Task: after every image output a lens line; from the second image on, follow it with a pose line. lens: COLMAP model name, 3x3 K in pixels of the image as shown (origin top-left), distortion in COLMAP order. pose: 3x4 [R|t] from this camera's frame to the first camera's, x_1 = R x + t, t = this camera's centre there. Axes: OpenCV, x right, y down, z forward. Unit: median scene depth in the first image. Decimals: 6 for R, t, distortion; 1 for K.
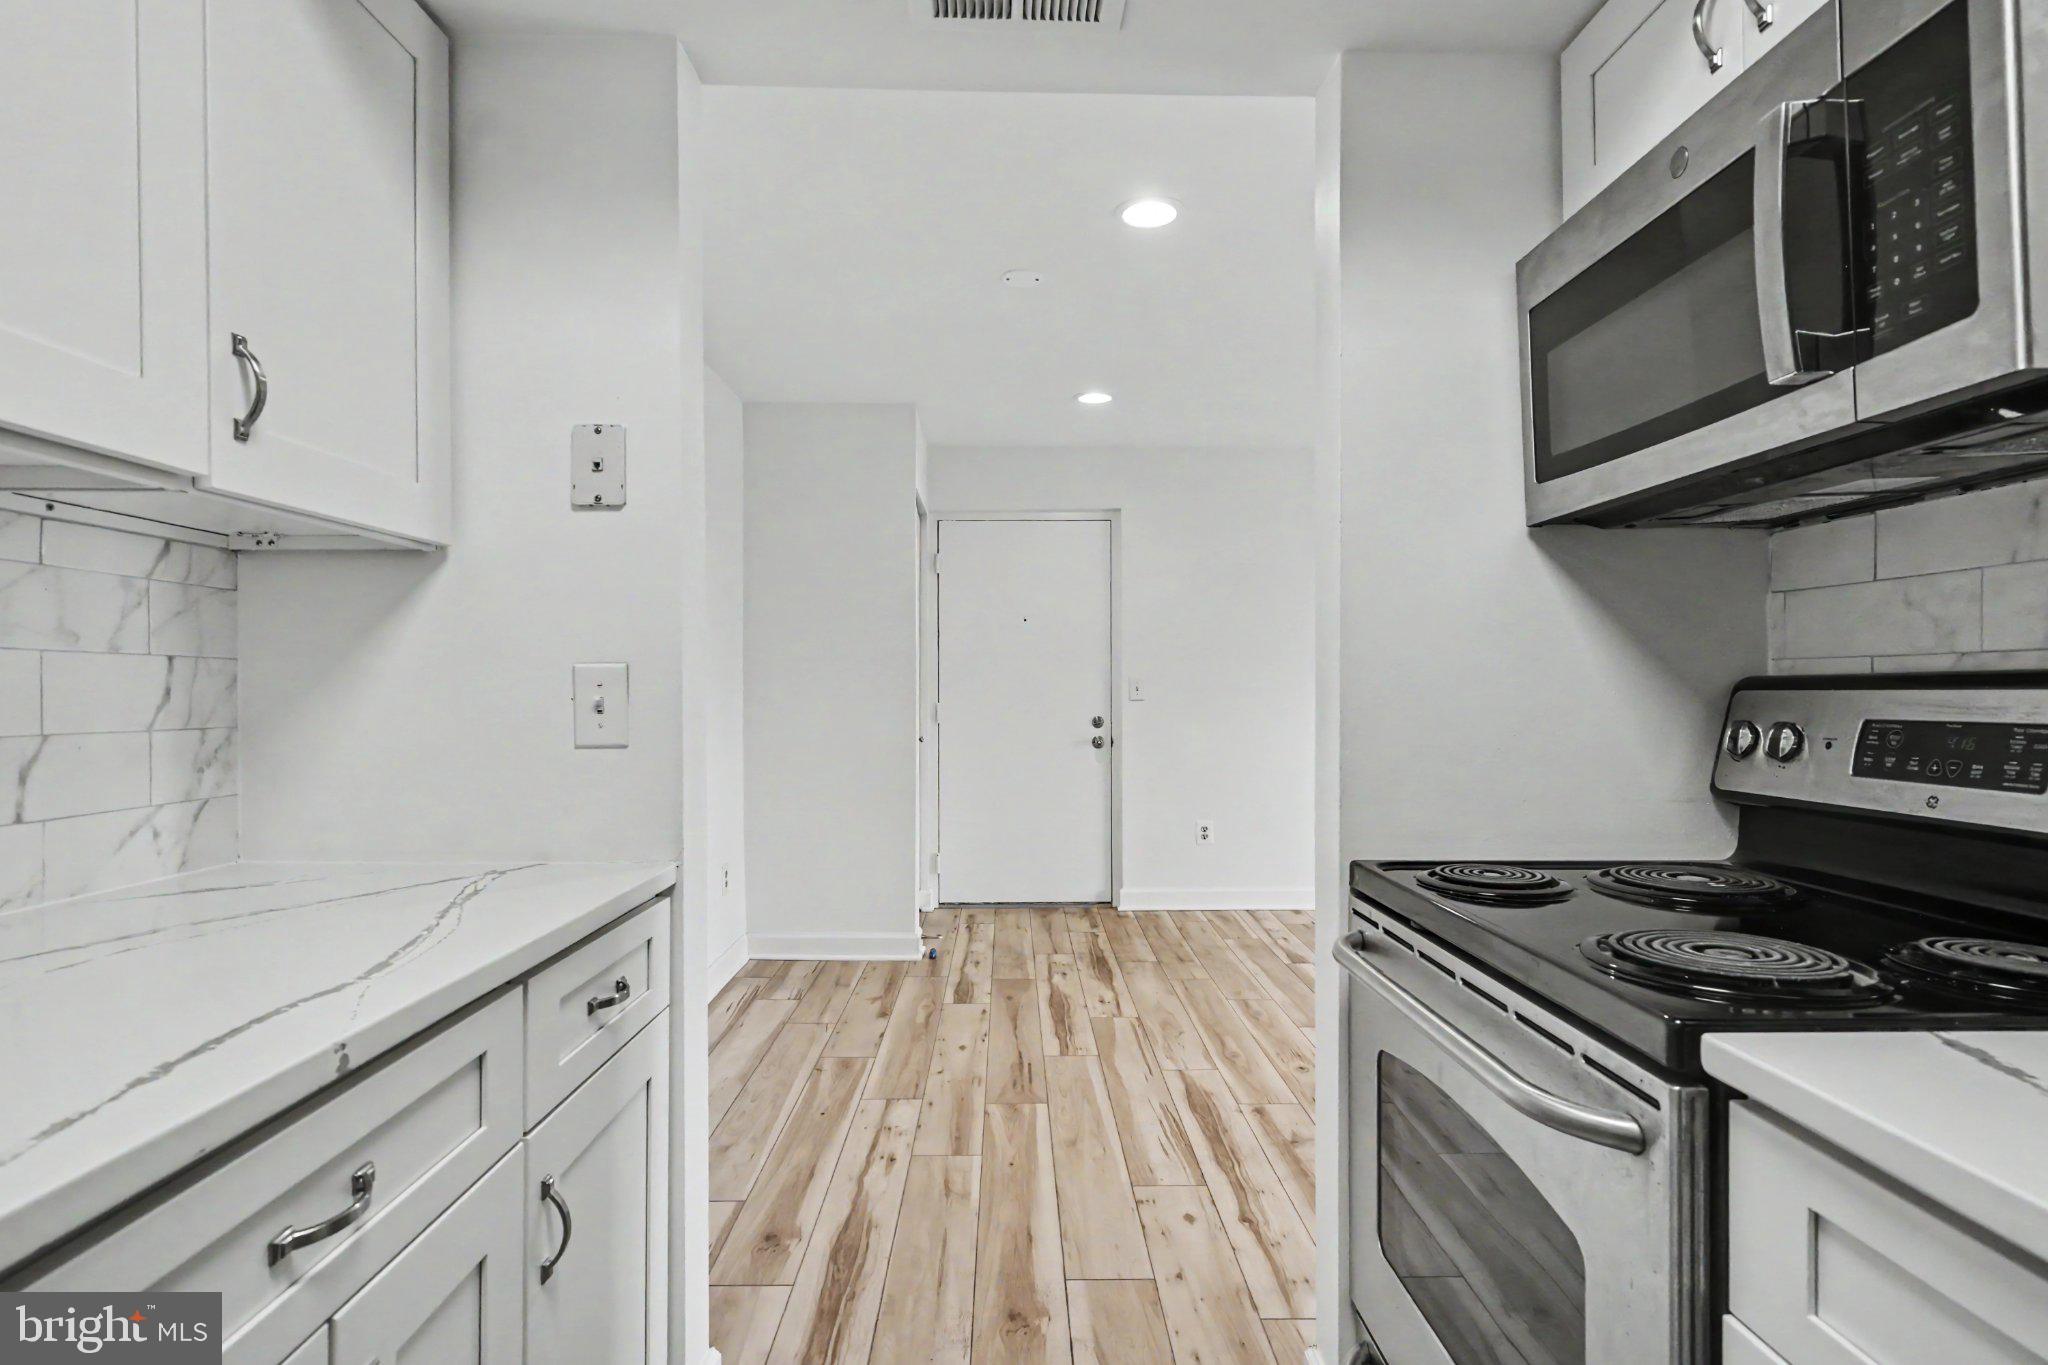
lens RADIAL K [[1041.6, 0, 1029.4], [0, 1041.6, 693.7], [0, 0, 1]] dist [-0.000089, 0.001072]
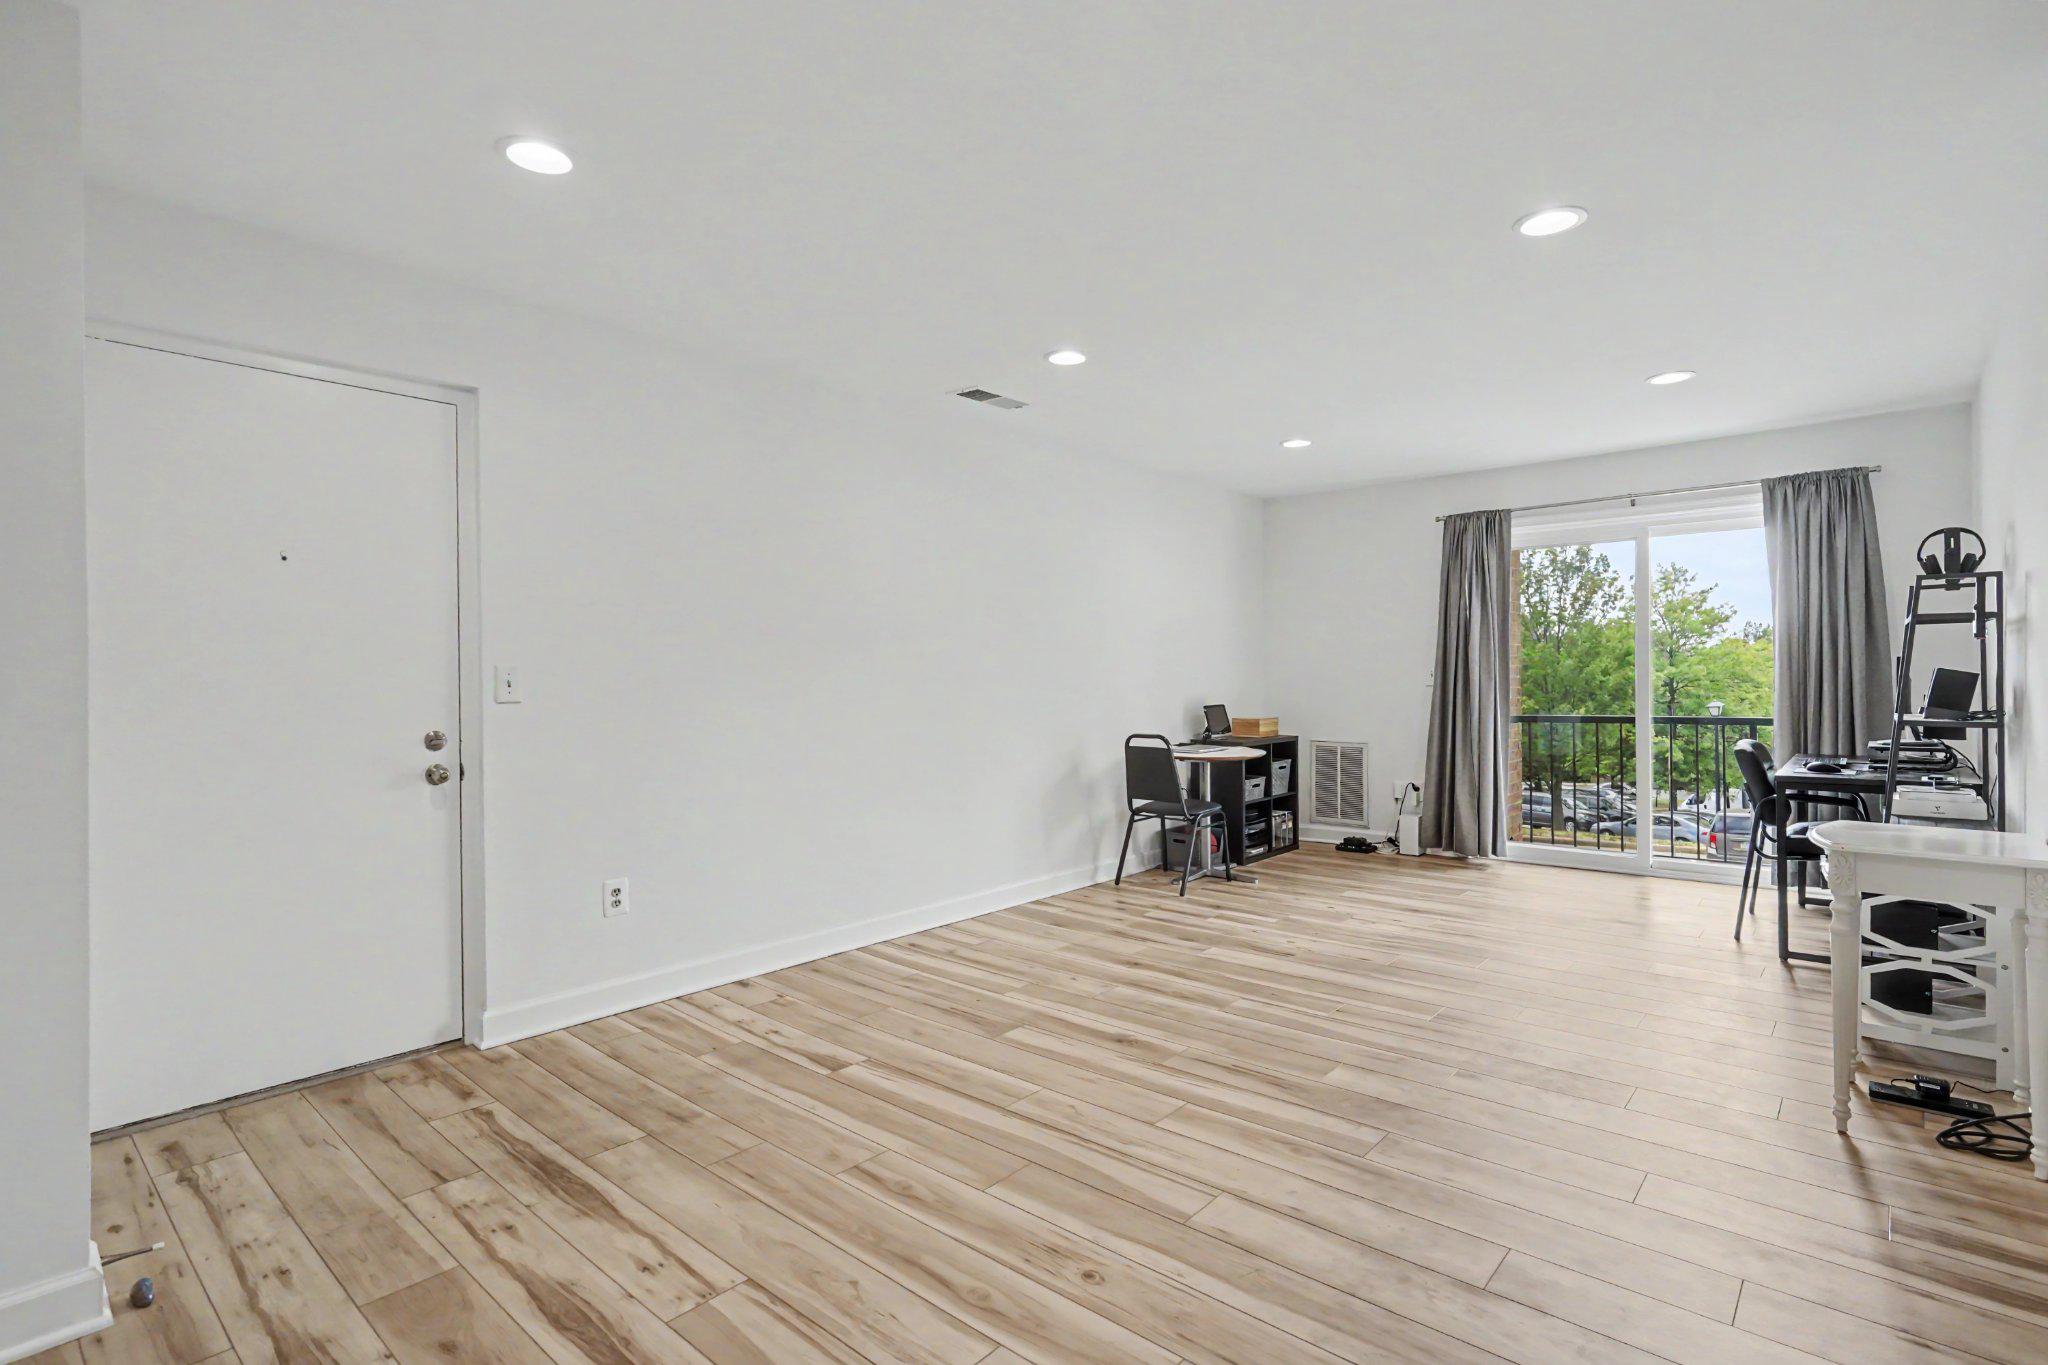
lens RADIAL K [[998.2, 0, 1039.6], [0, 998.2, 682.1], [0, 0, 1]] dist [0.002677, 0.000843]
pose [[0.673328, -0.007052, 0.739311, -0.231758], [0.011336, 0.999935, -0.000787, -0.003790], [-0.739257, 0.008911, 0.673364, 0.678768]]
